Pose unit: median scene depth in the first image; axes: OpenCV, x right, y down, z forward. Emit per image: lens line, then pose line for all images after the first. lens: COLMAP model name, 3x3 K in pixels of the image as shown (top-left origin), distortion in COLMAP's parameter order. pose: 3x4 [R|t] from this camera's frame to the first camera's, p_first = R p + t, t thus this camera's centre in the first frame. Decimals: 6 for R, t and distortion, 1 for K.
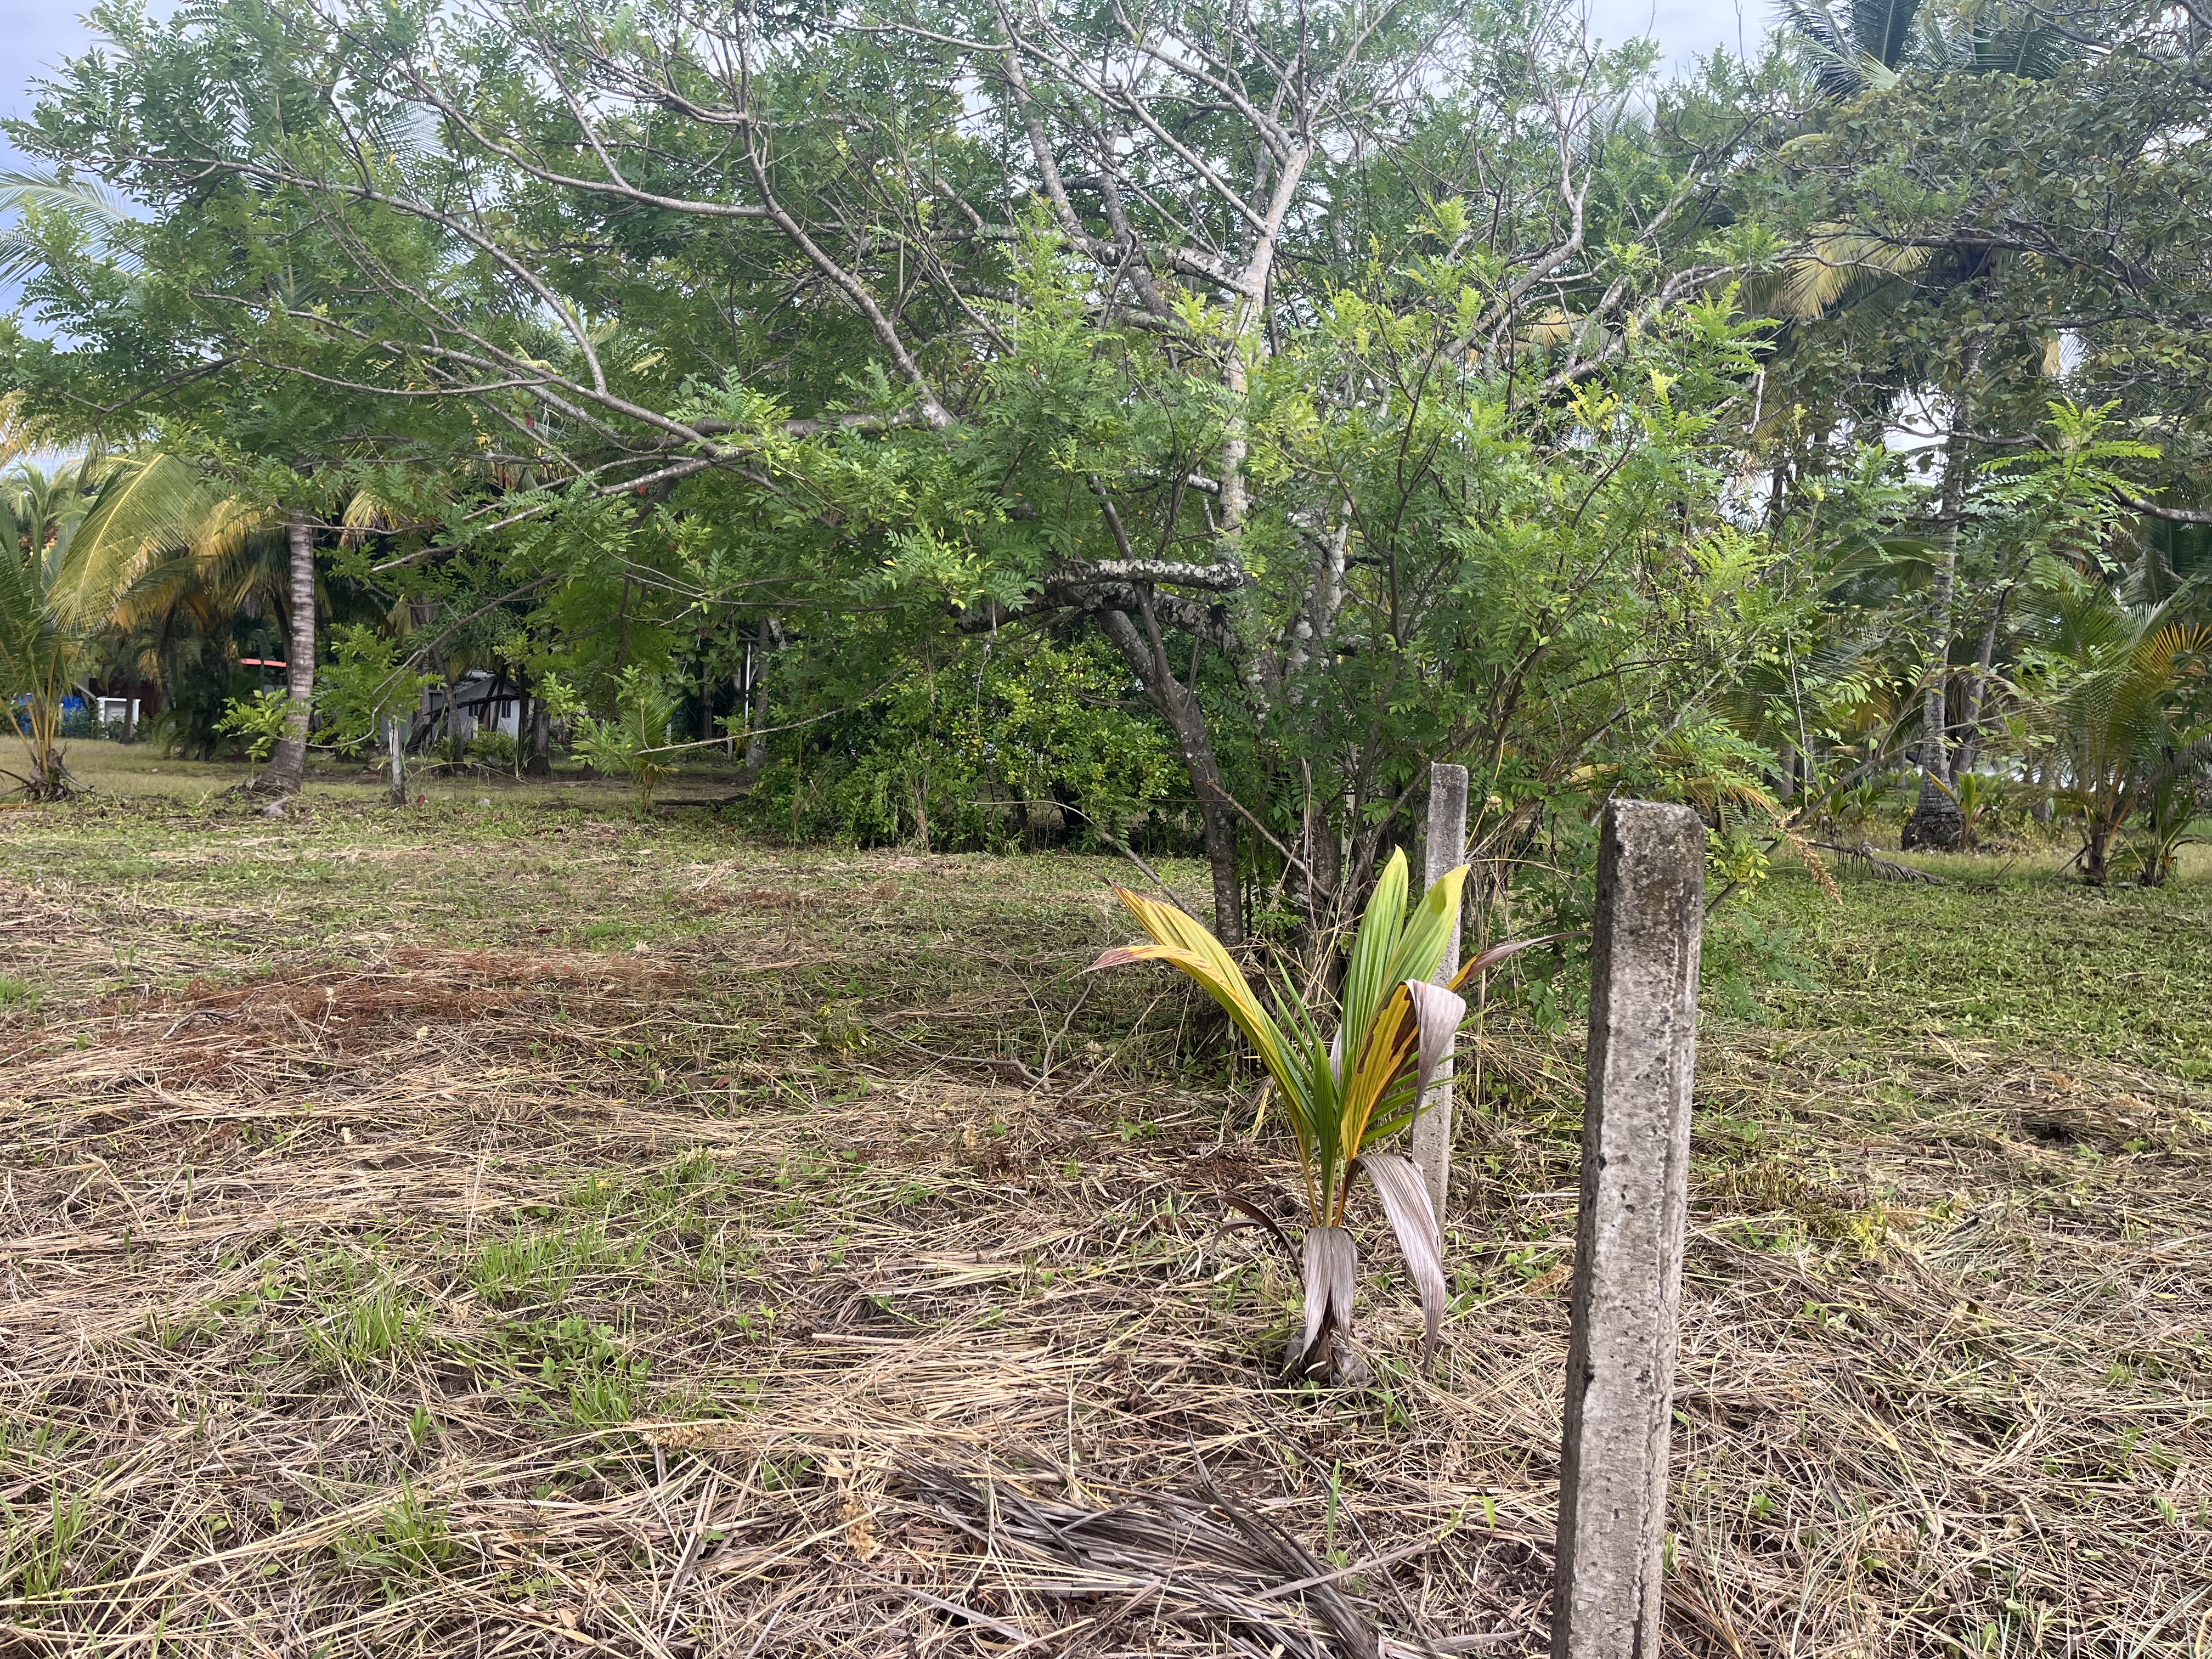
lens RADIAL K [[1694.6, 0, 1136.9], [0, 1694.6, 817.7], [0, 0, 1]] dist [0.065582, -0.096238]
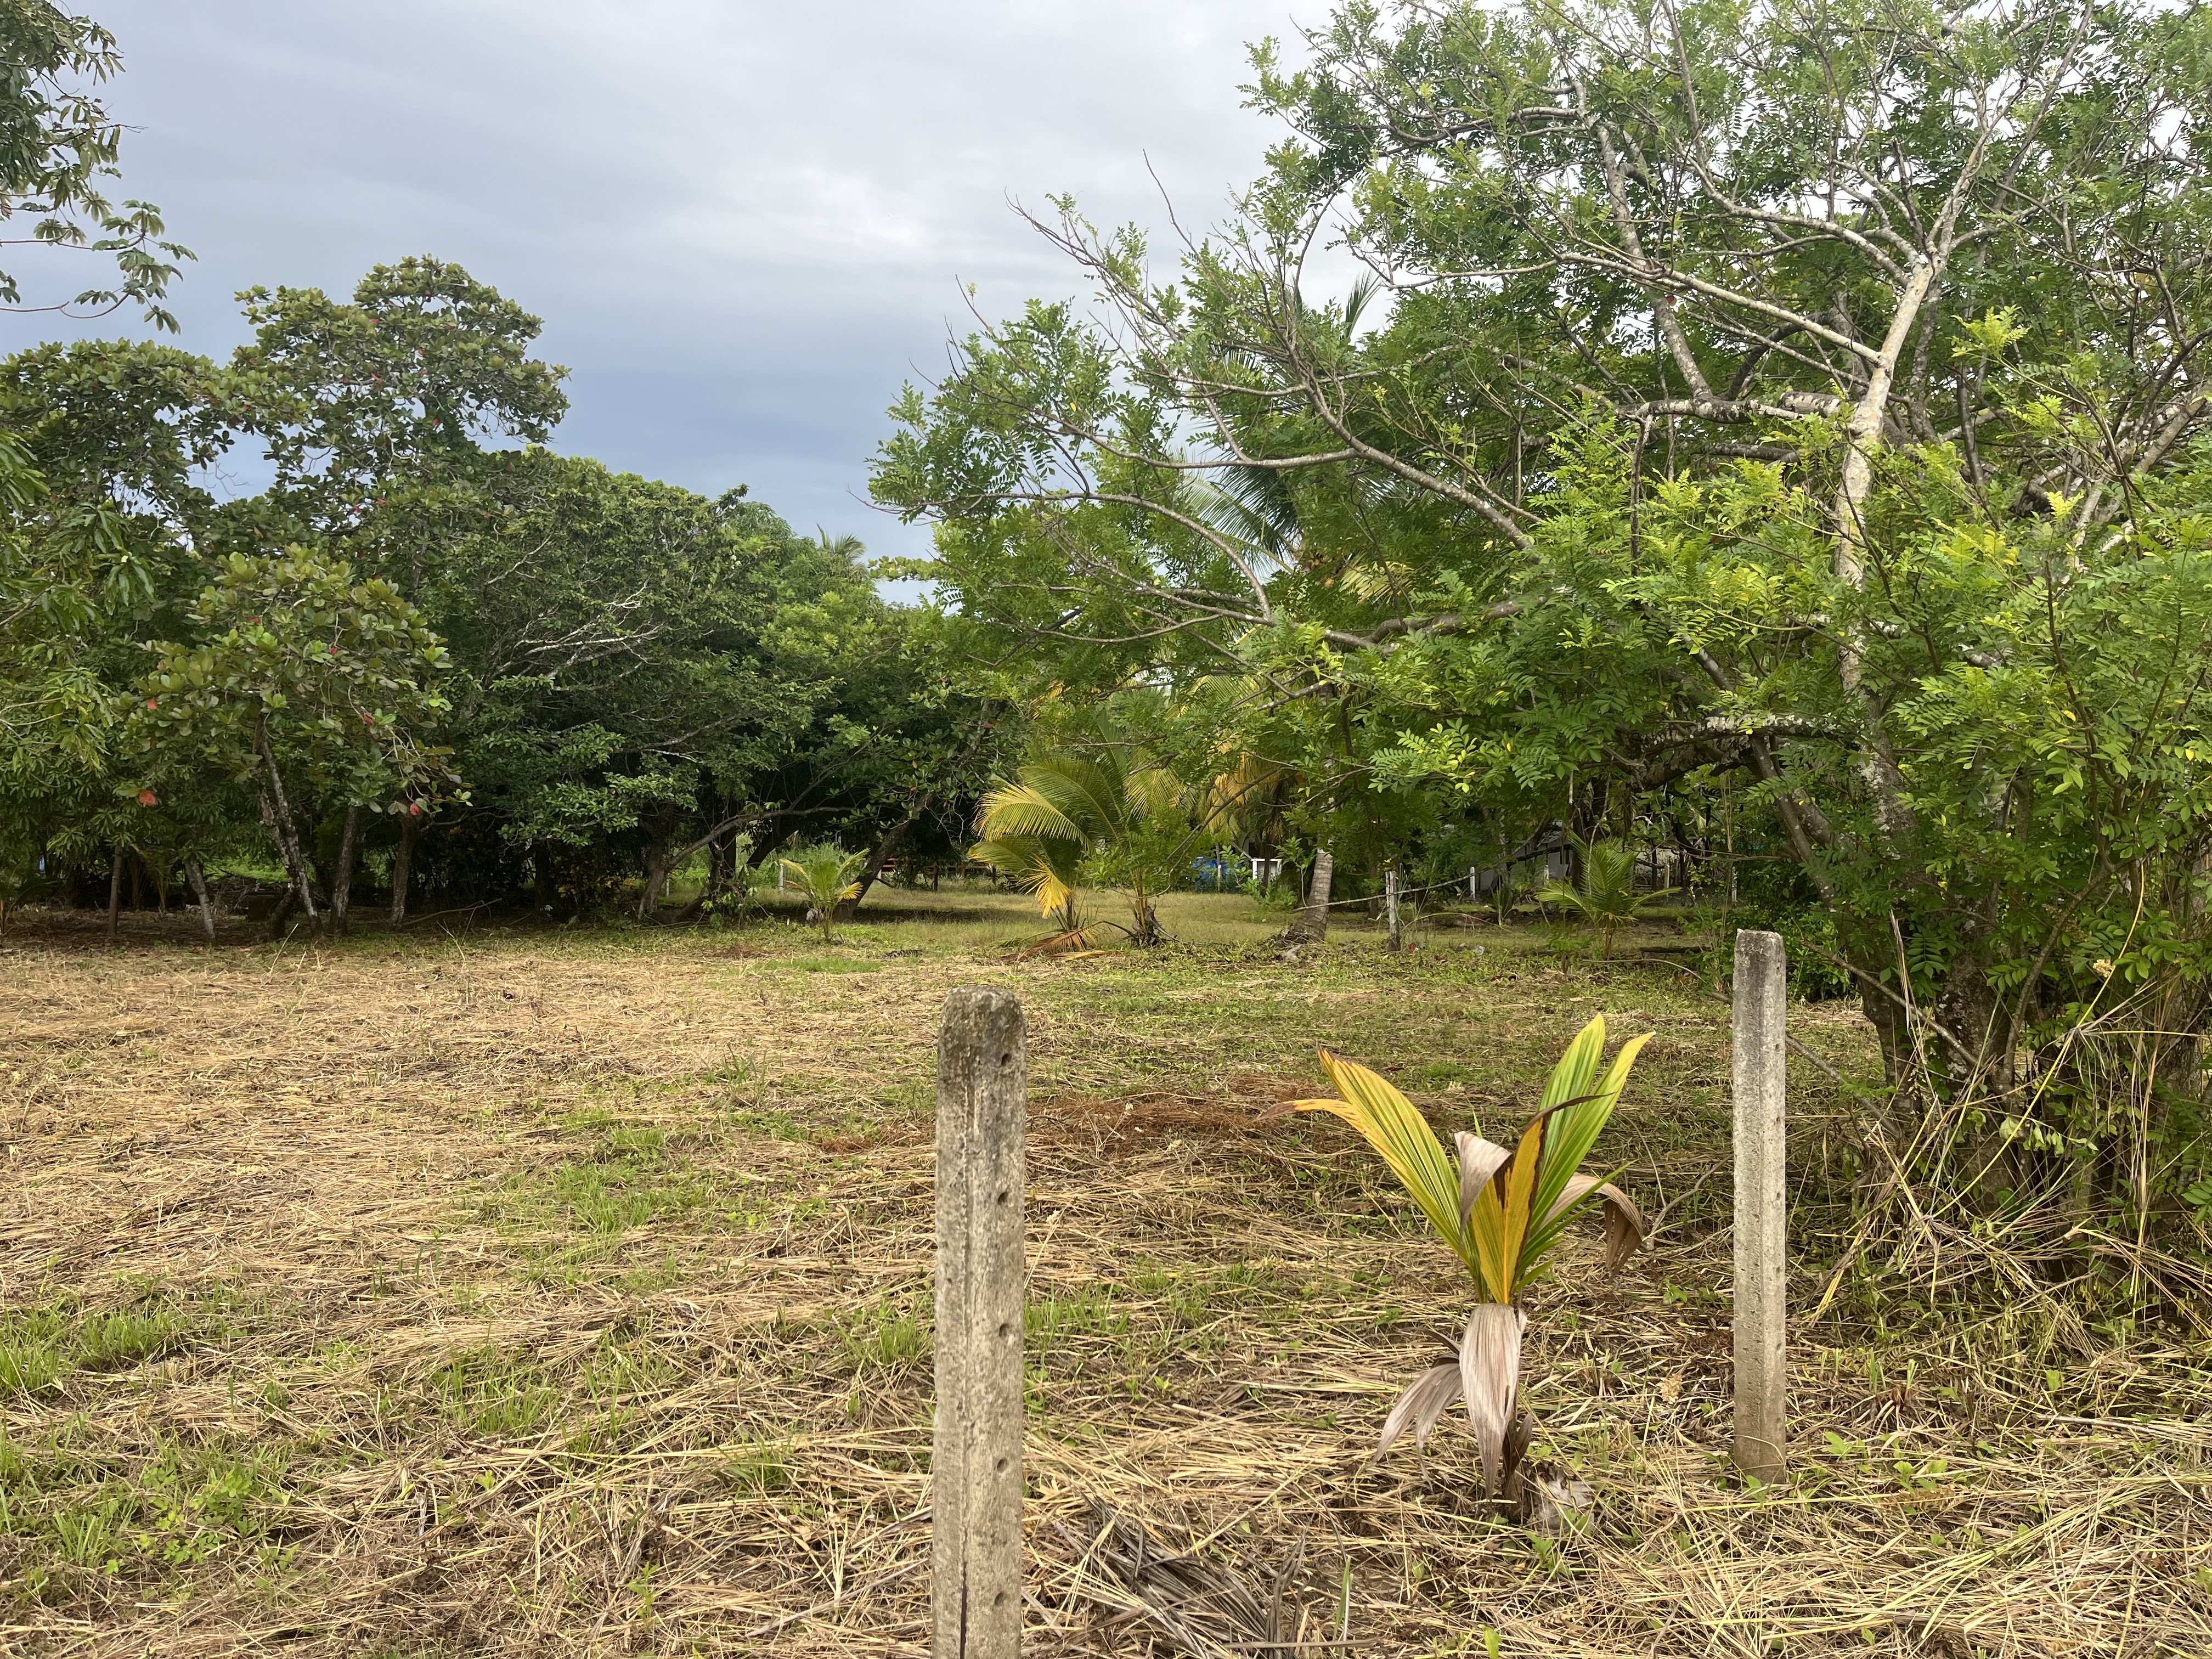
lens RADIAL K [[1694.6, 0, 1088.8], [0, 1694.6, 836.4], [0, 0, 1]] dist [0.065582, -0.096238]
pose [[0.787859, -0.039236, -0.614605, 0.324435], [-0.005482, 0.997482, -0.070705, -0.009294], [0.615831, 0.059075, 0.785660, -0.011918]]
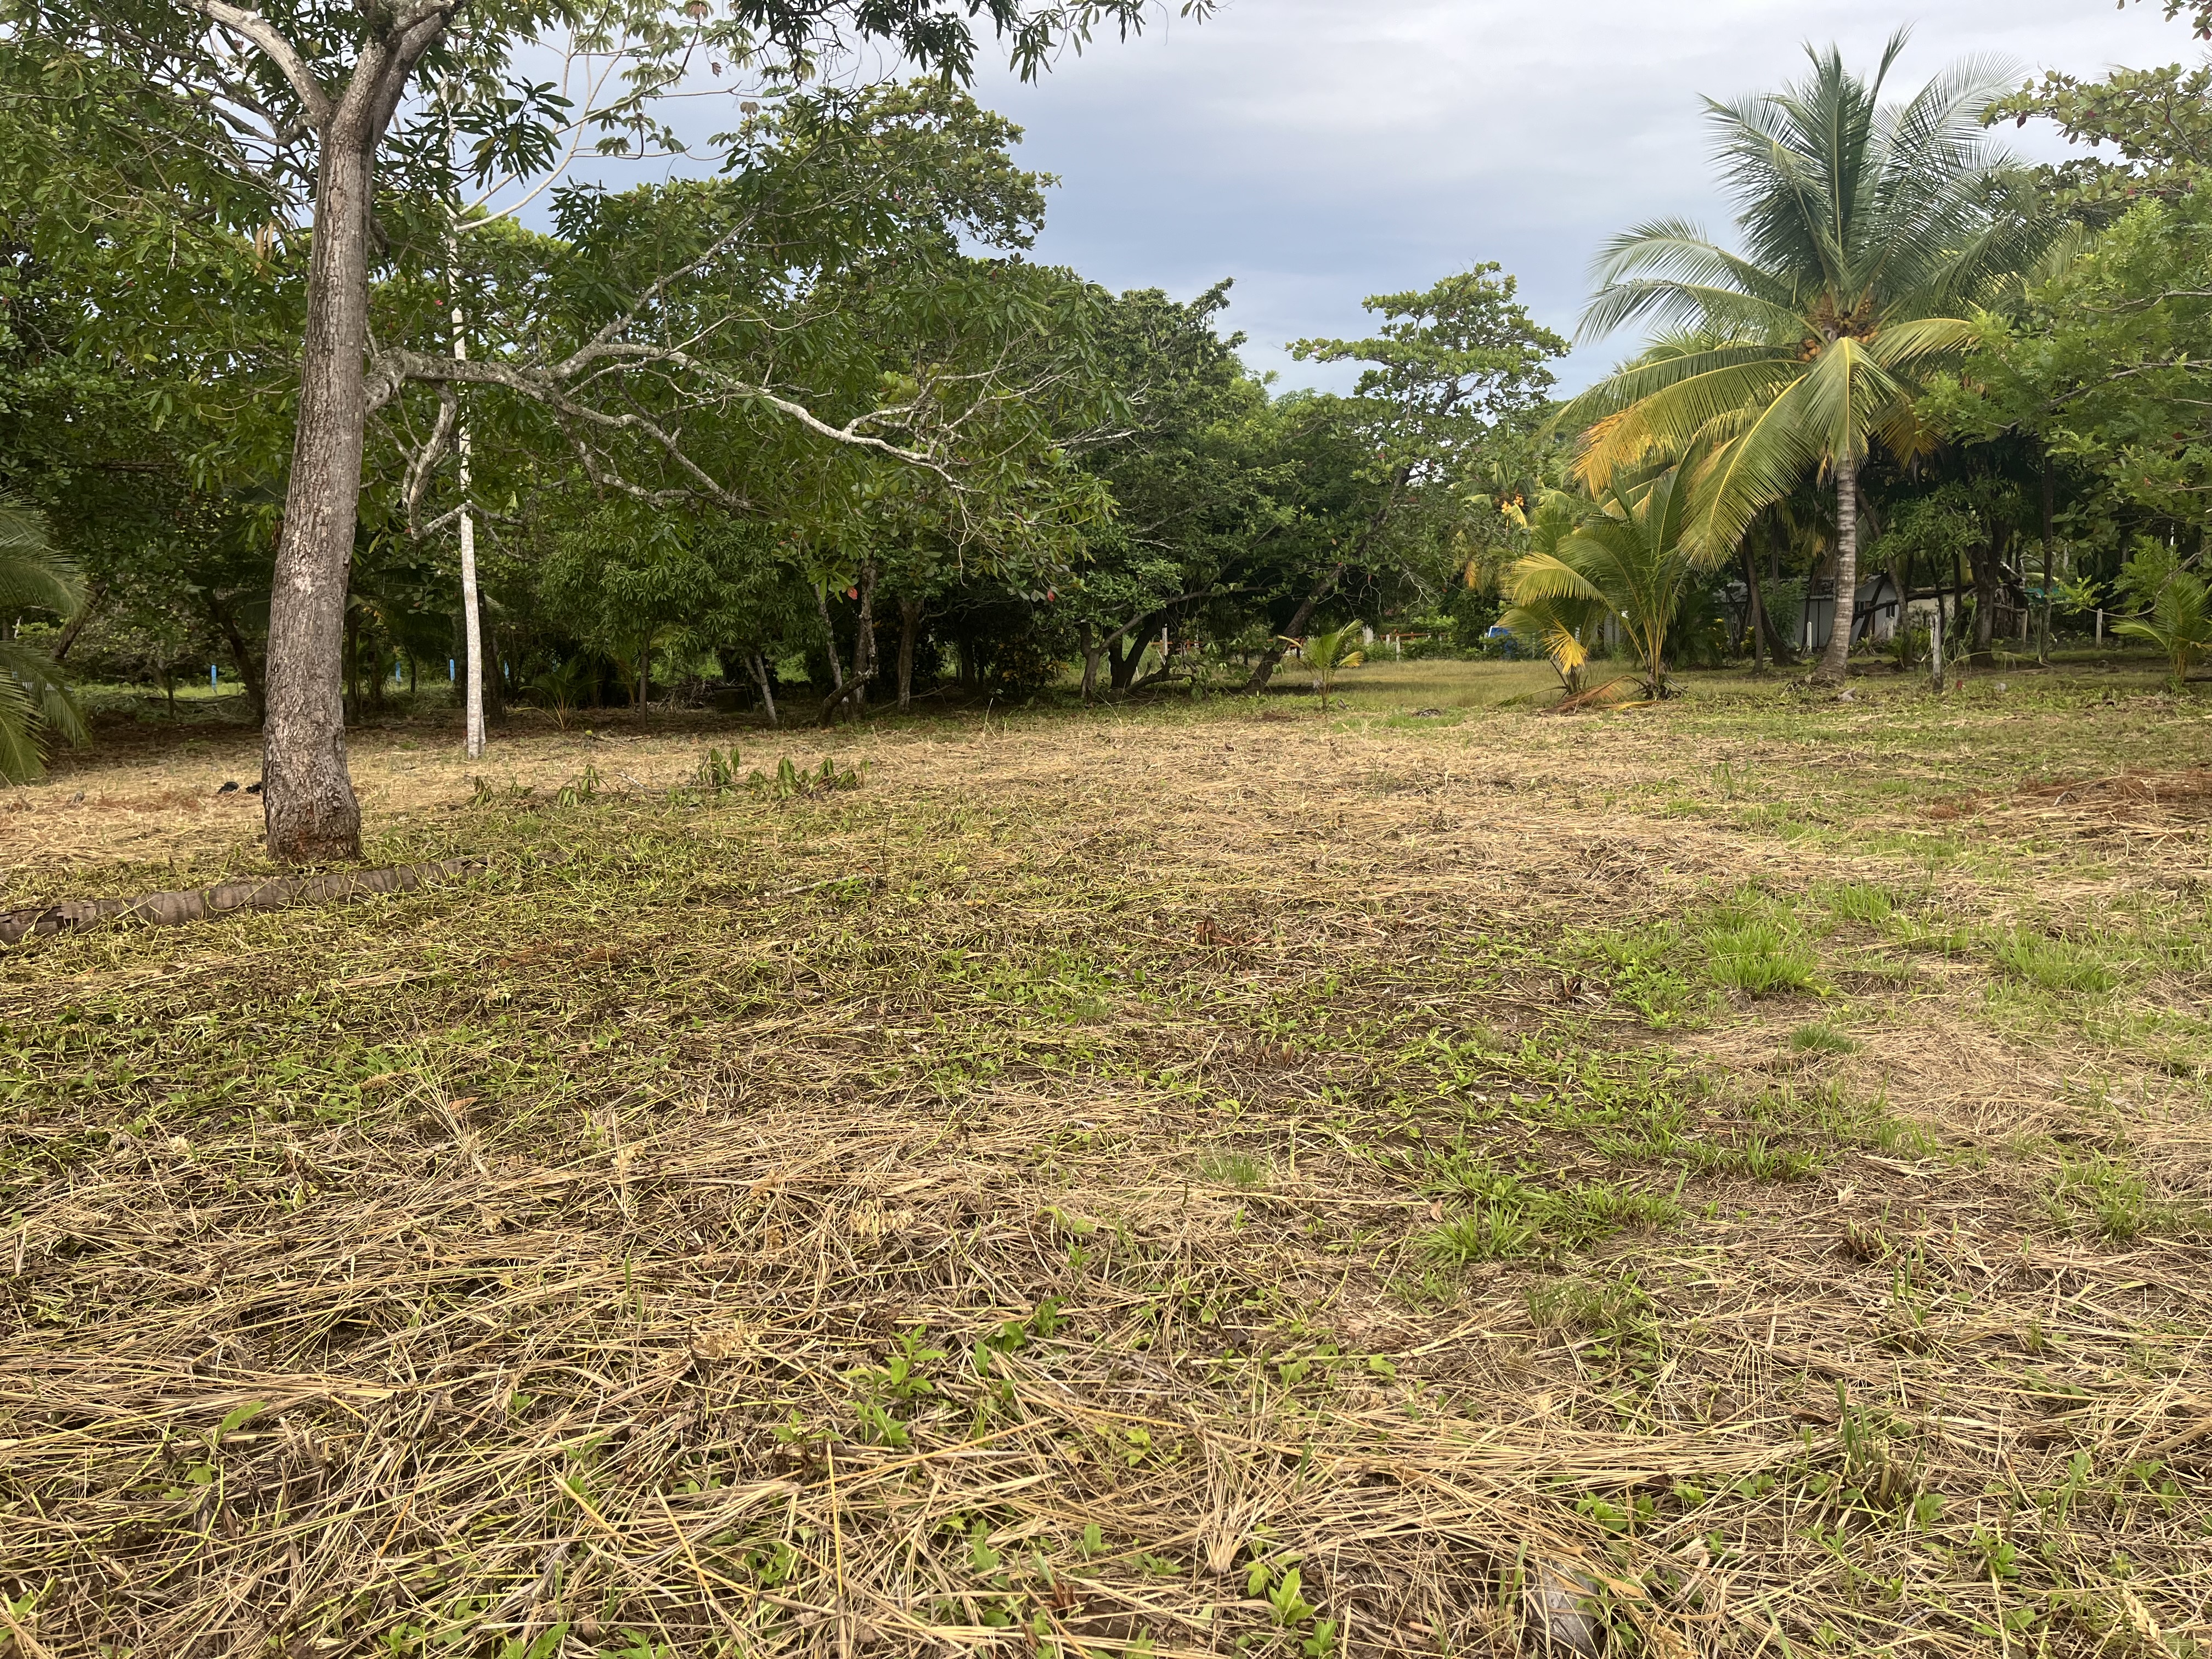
lens RADIAL K [[1694.6, 0, 1106.2], [0, 1694.6, 829.6], [0, 0, 1]] dist [0.065582, -0.096238]
pose [[0.728178, 0.013593, -0.685254, -0.106839], [0.028922, 0.998303, 0.050536, 0.040568], [0.684778, -0.056618, 0.726549, -0.919040]]
